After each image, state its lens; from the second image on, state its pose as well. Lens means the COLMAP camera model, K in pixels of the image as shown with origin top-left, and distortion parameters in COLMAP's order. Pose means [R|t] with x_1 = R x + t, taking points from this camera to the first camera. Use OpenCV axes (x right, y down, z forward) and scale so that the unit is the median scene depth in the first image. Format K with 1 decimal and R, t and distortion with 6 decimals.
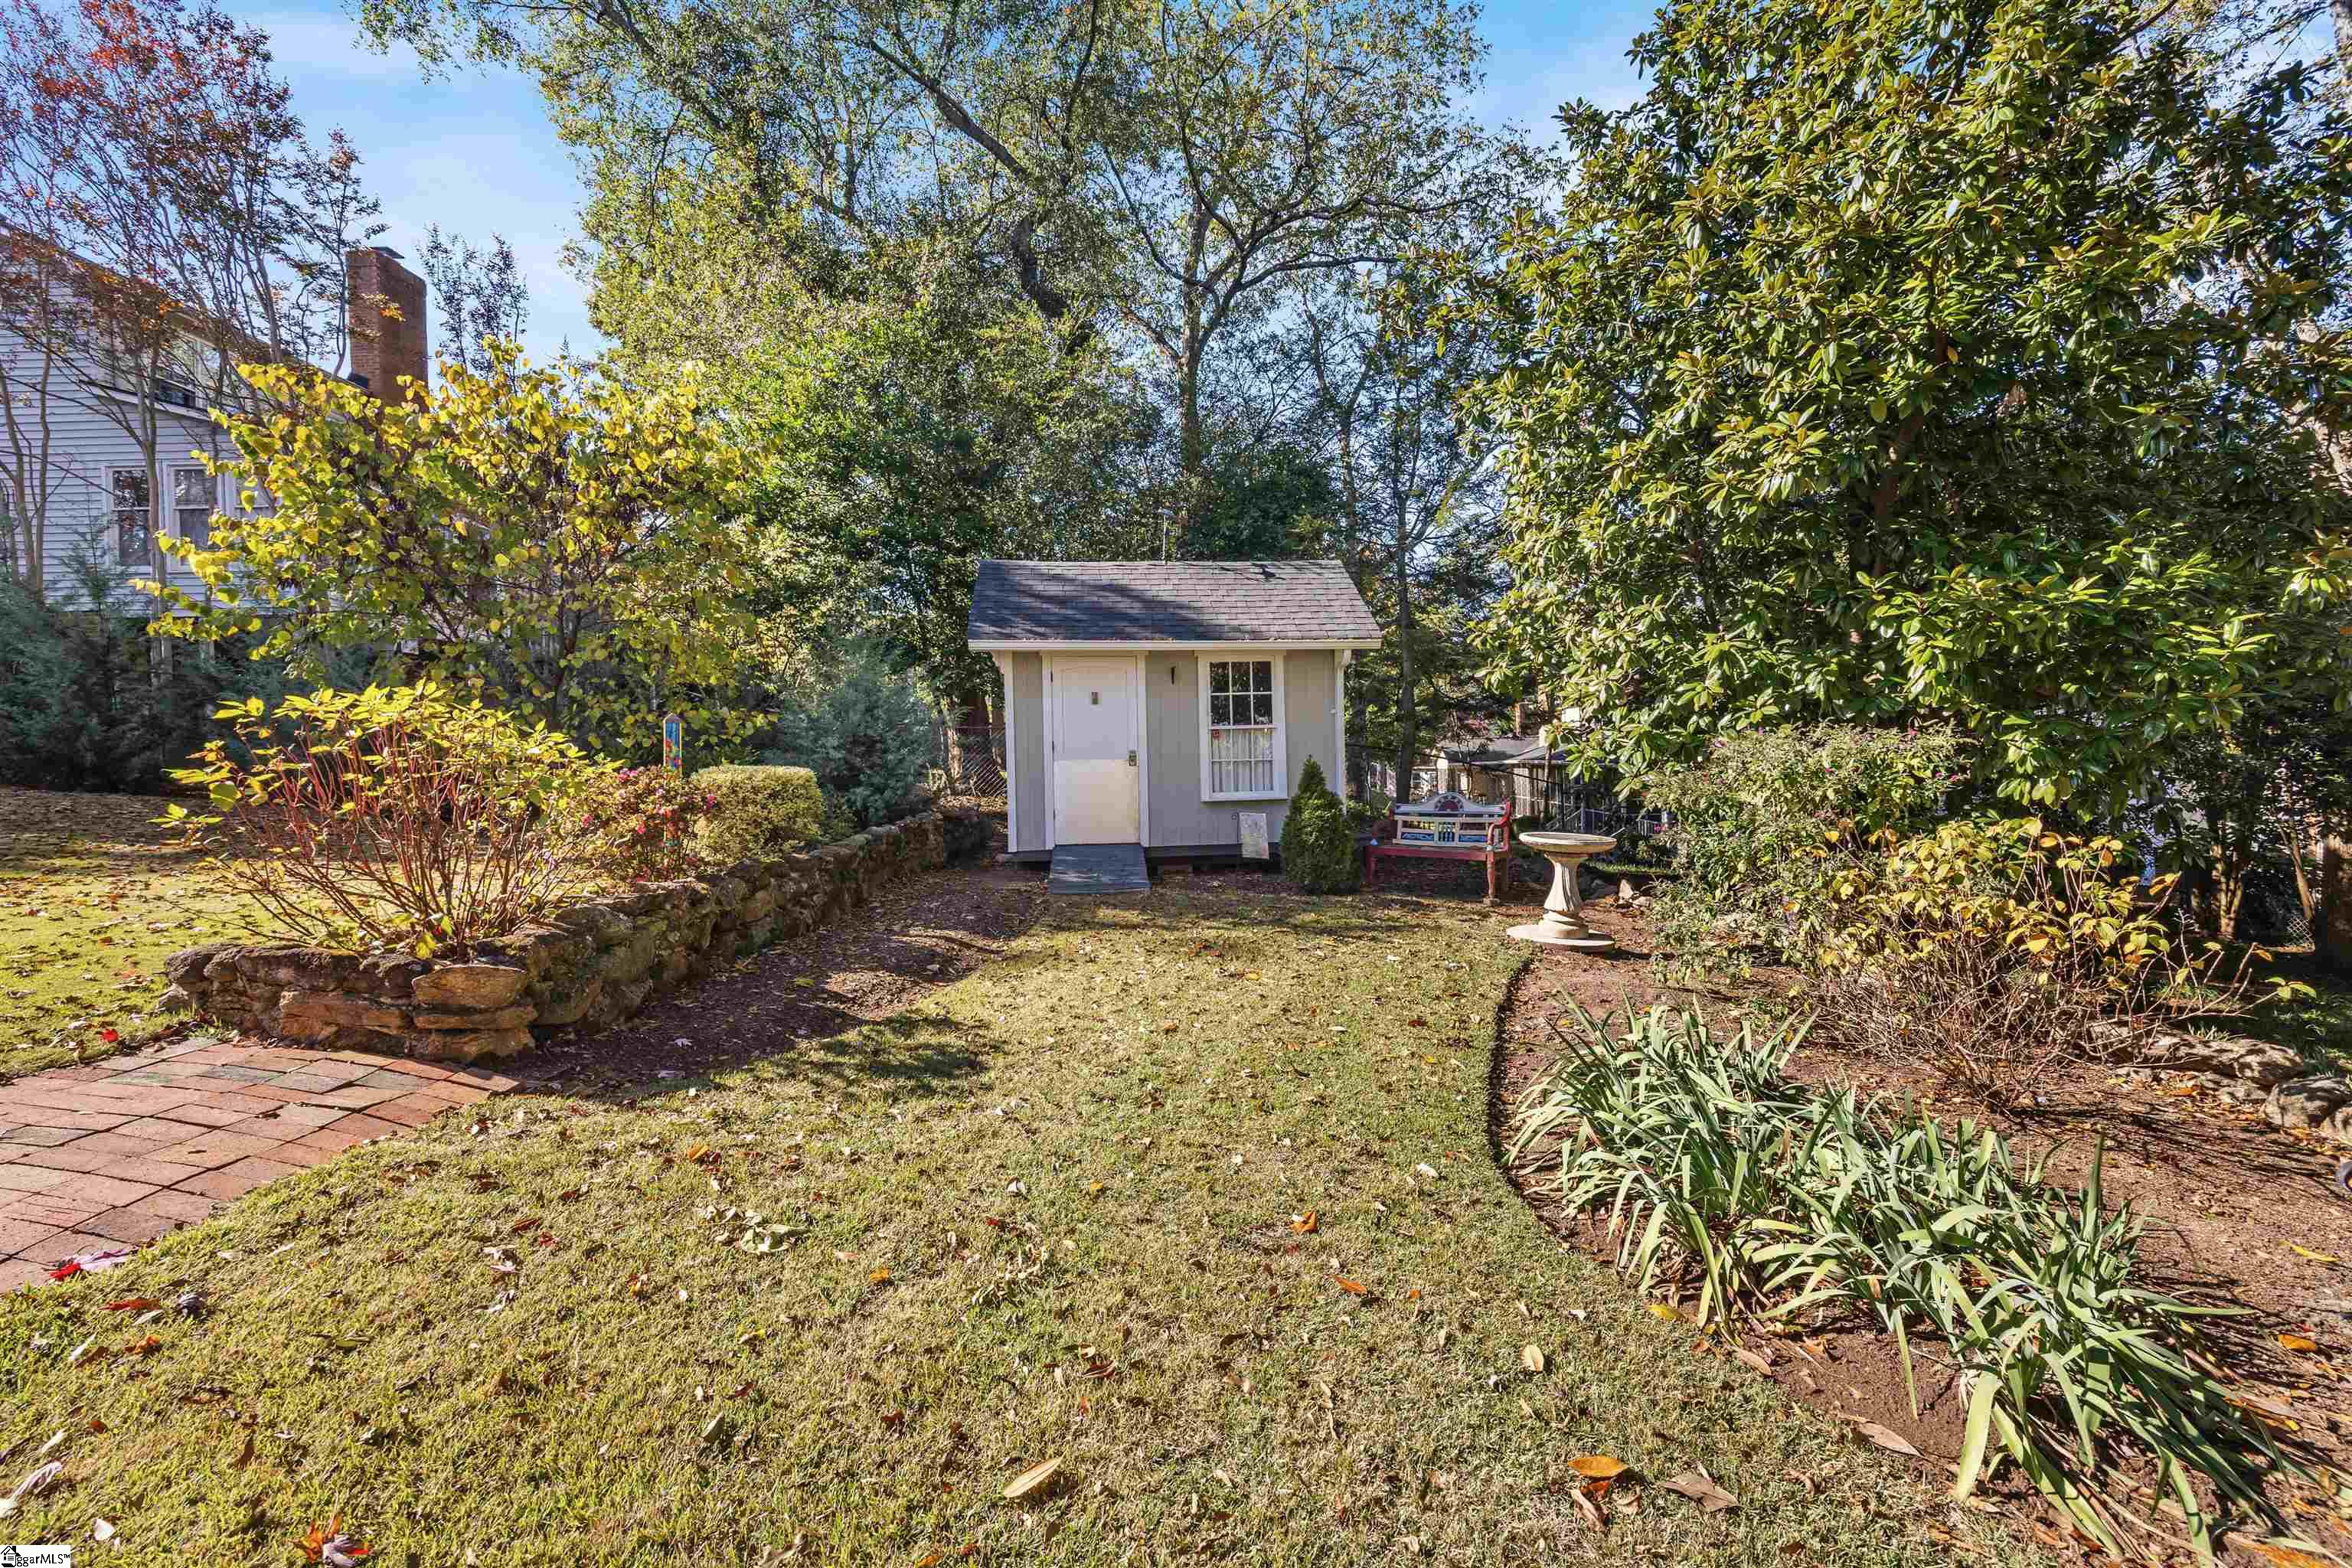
lens RADIAL K [[918.3, 0, 1179.9], [0, 918.3, 780.3], [0, 0, 1]] dist [-0.002544, -0.000002]
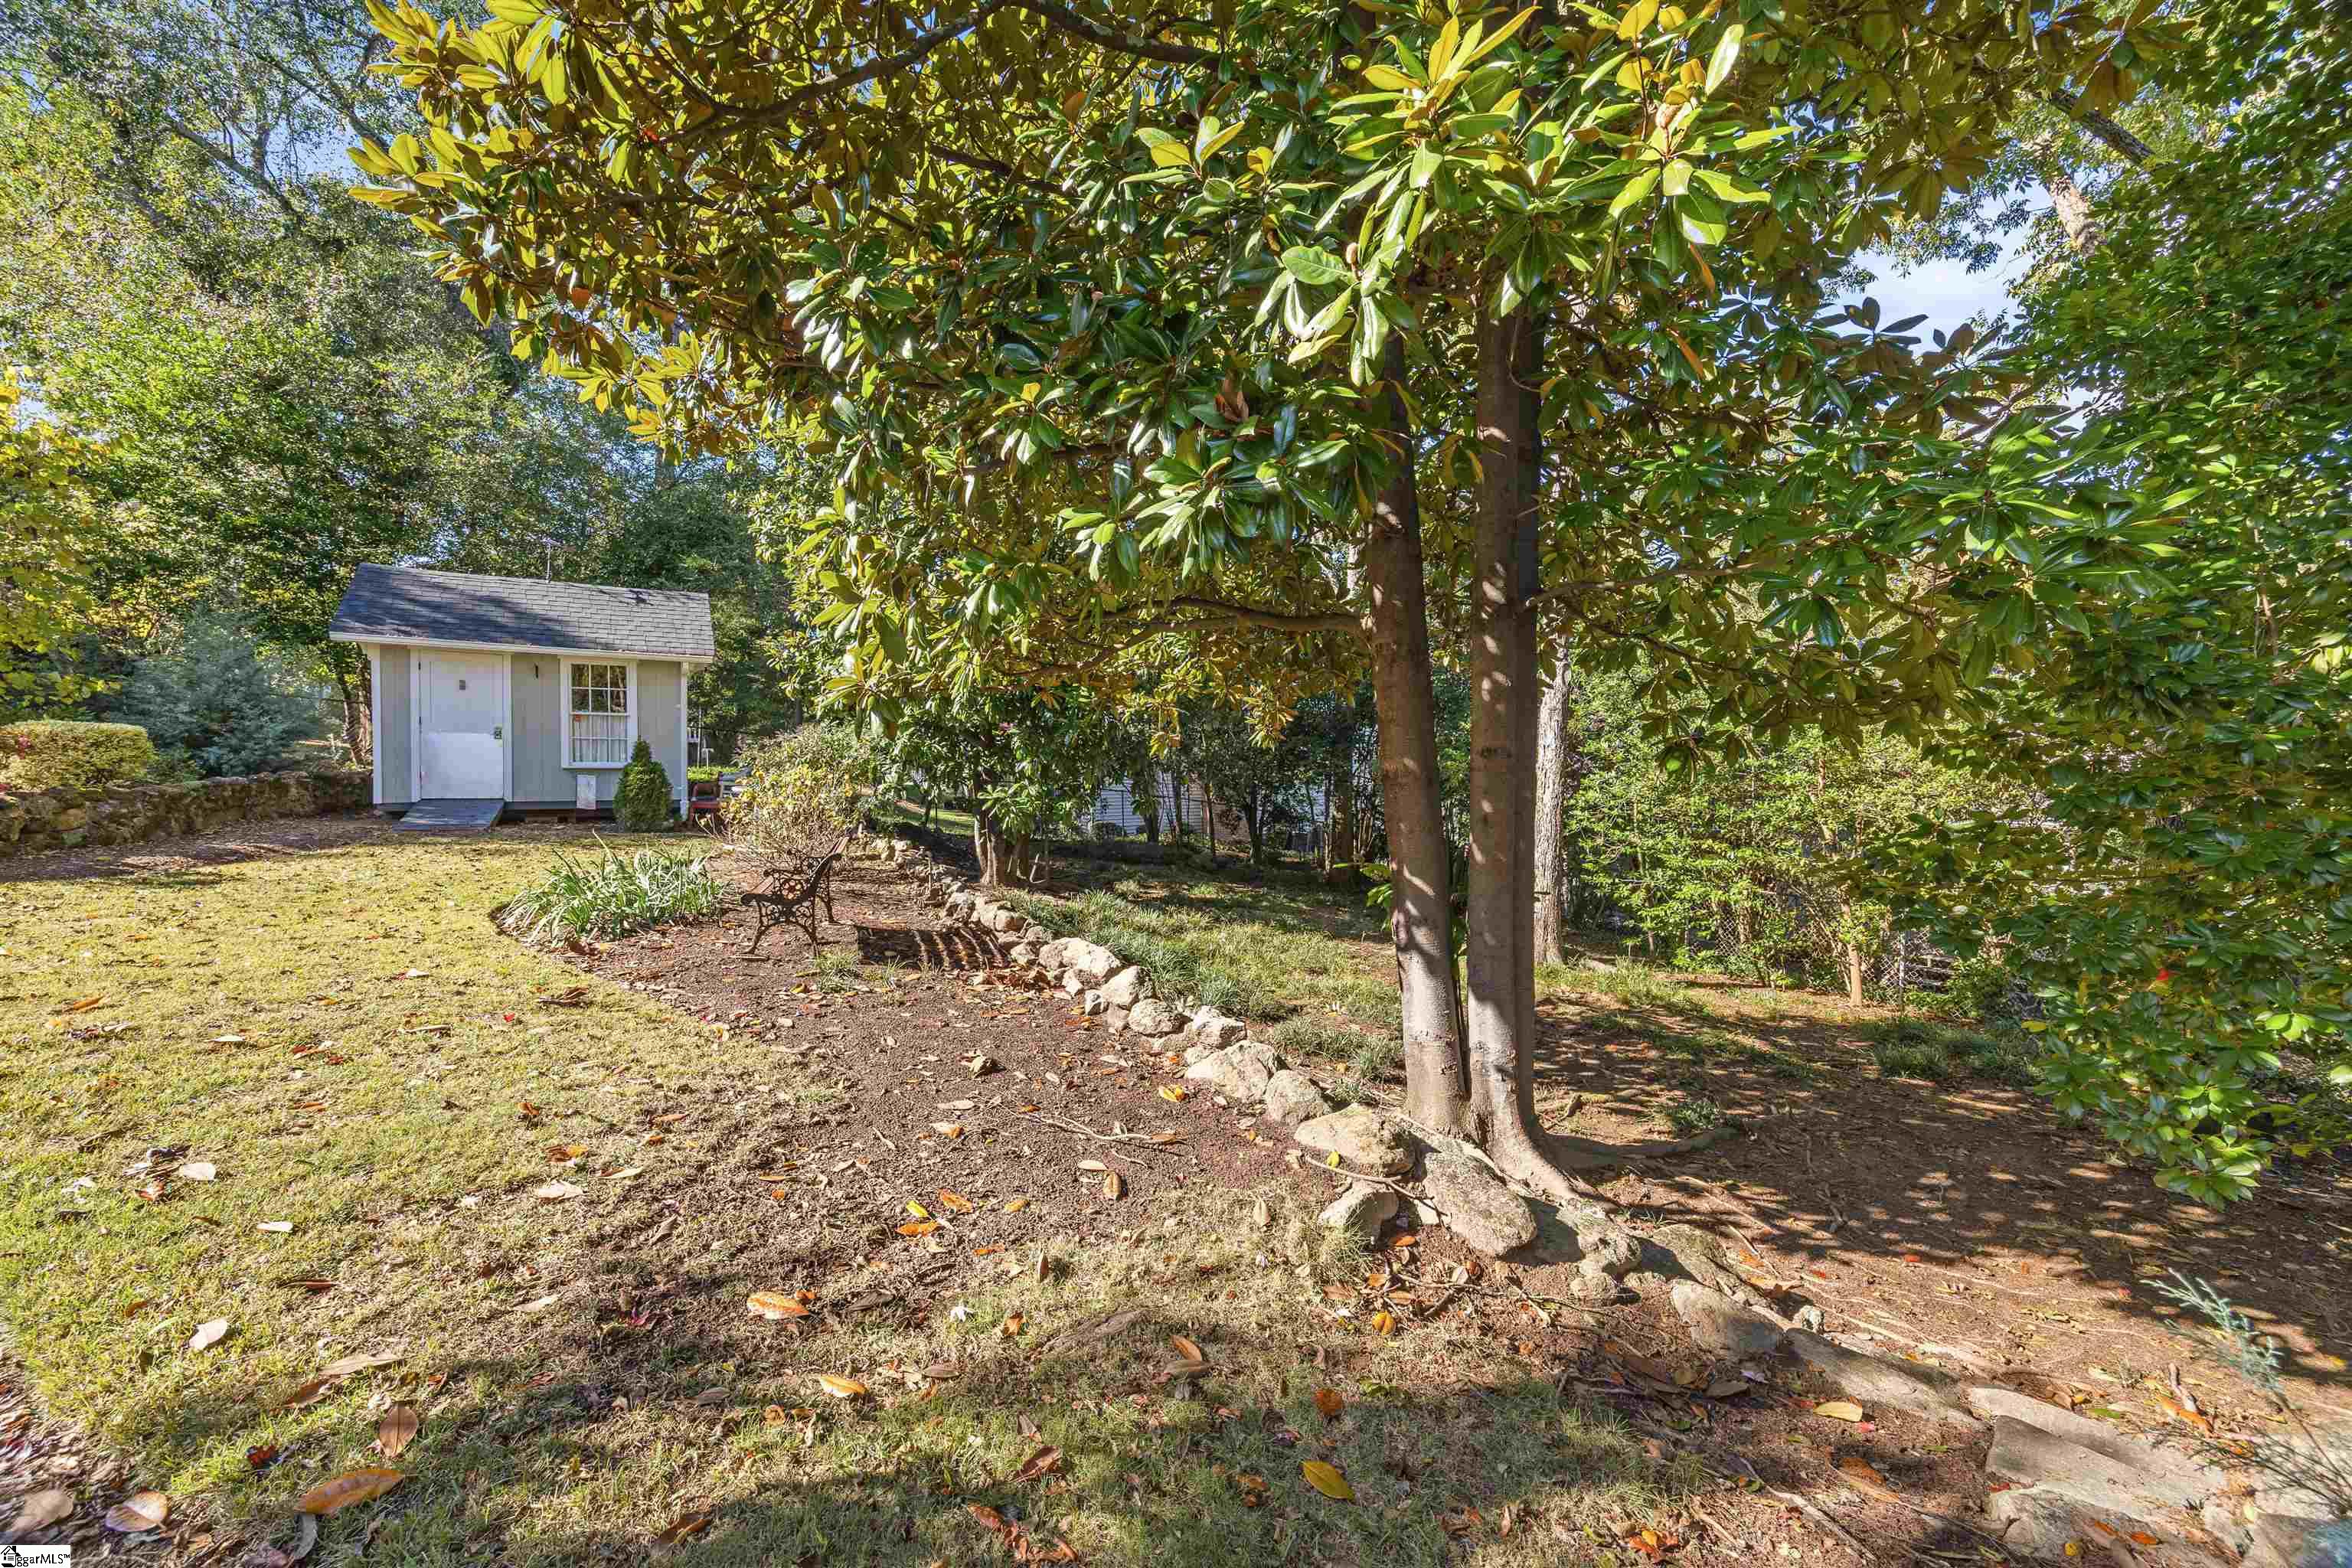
lens RADIAL K [[918.3, 0, 1196.1], [0, 918.3, 789.2], [0, 0, 1]] dist [-0.002544, -0.000002]
pose [[0.914556, 0.021399, 0.403892, 0.330739], [-0.024929, 0.999683, 0.003483, 0.025952], [-0.403689, -0.013254, 0.914800, -0.588448]]
